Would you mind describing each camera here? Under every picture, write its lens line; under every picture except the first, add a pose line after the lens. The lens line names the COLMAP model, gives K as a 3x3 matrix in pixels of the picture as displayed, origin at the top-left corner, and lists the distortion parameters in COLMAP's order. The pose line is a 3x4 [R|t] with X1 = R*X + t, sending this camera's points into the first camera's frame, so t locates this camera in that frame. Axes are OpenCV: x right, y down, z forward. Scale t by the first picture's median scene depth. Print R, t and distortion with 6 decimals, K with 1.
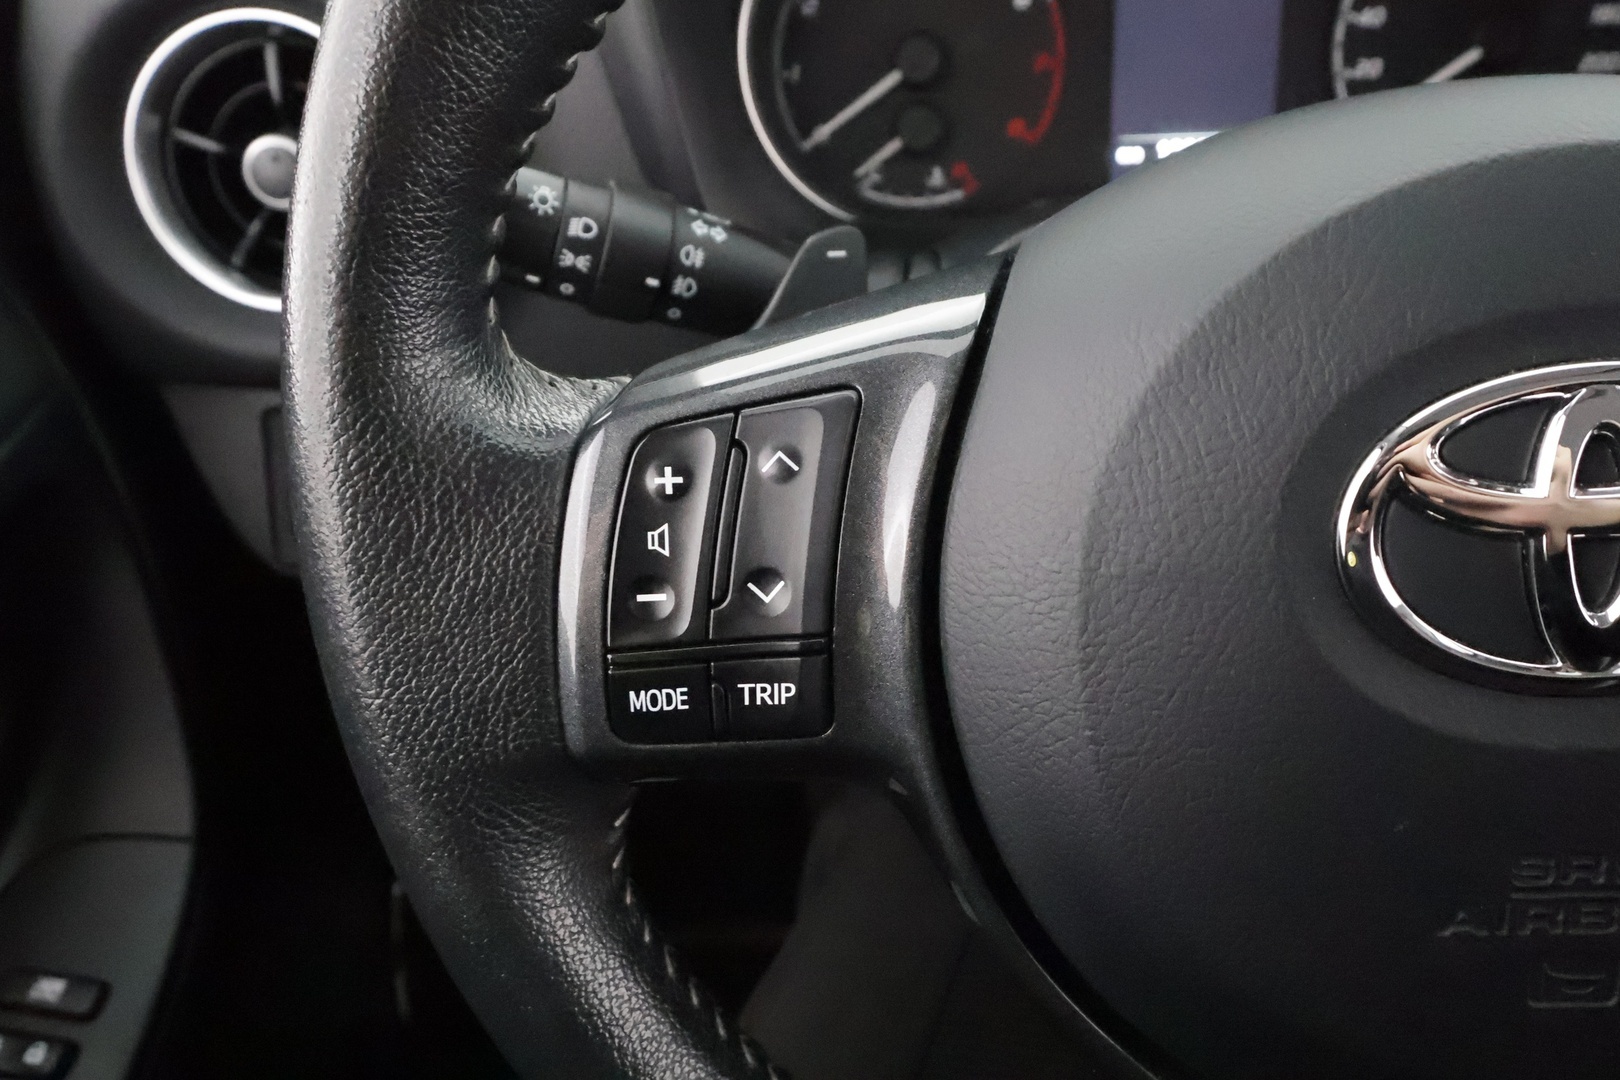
lens RADIAL K [[1295.5, 0, 815.8], [0, 1295.5, 547.3], [0, 0, 1]] dist [-0.009964, 0.001941]
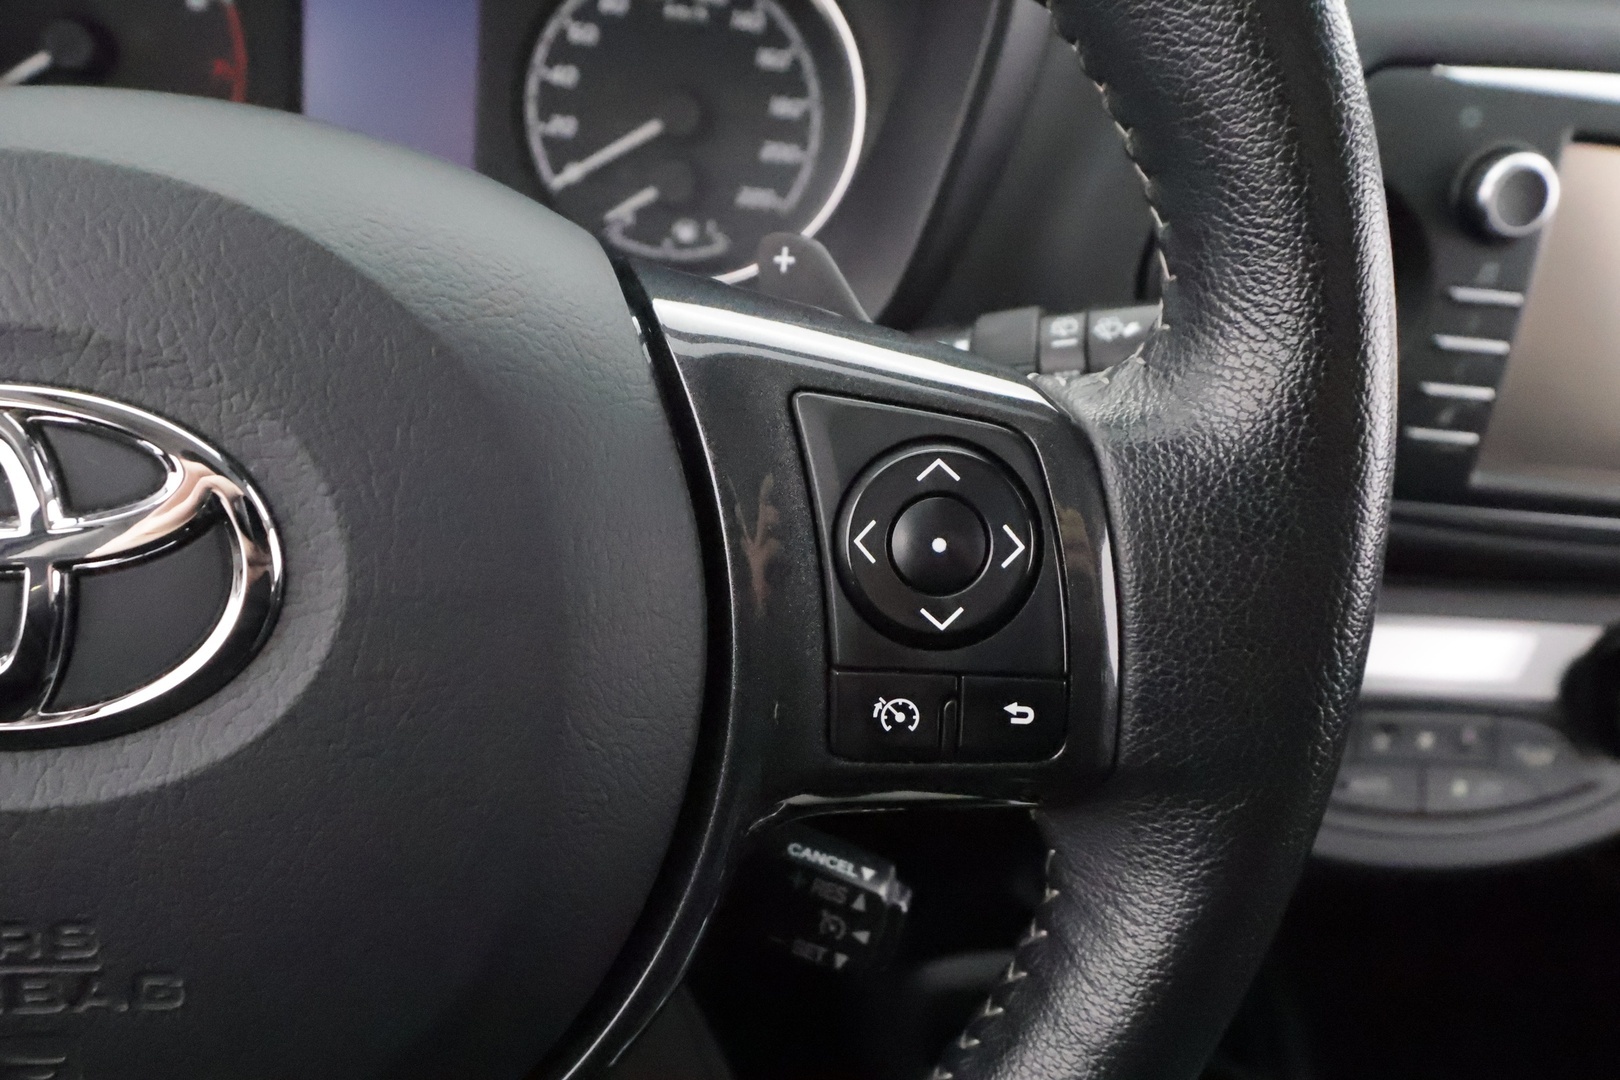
lens RADIAL K [[1295.5, 0, 800.0], [0, 1295.5, 544.1], [0, 0, 1]] dist [-0.009964, 0.001941]
pose [[0.972008, 0.082000, 0.220174, 0.756903], [-0.073451, 0.996202, -0.046751, -0.024832], [-0.223171, 0.029270, 0.974340, -0.019725]]
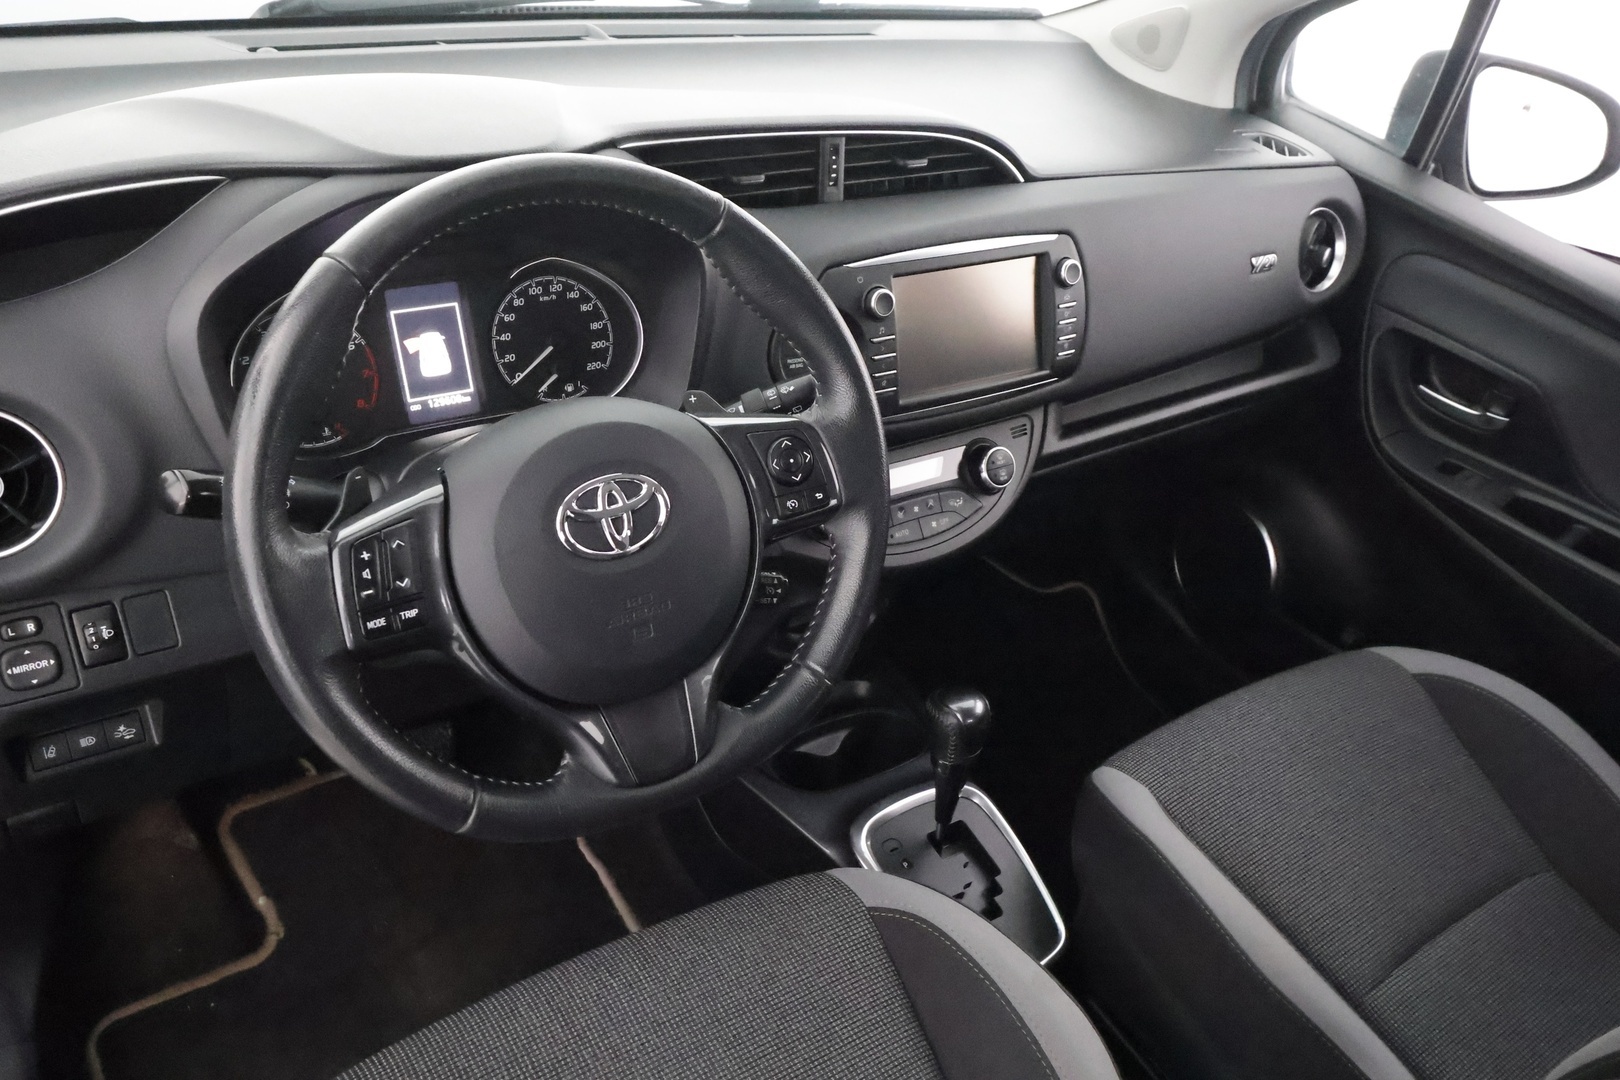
lens RADIAL K [[1295.5, 0, 815.8], [0, 1295.5, 545.5], [0, 0, 1]] dist [-0.009964, 0.001941]
pose [[0.798657, -0.200218, 0.567503, -0.937672], [0.257377, 0.966075, -0.021375, 0.252965], [-0.543971, 0.163133, 0.823094, -2.070201]]
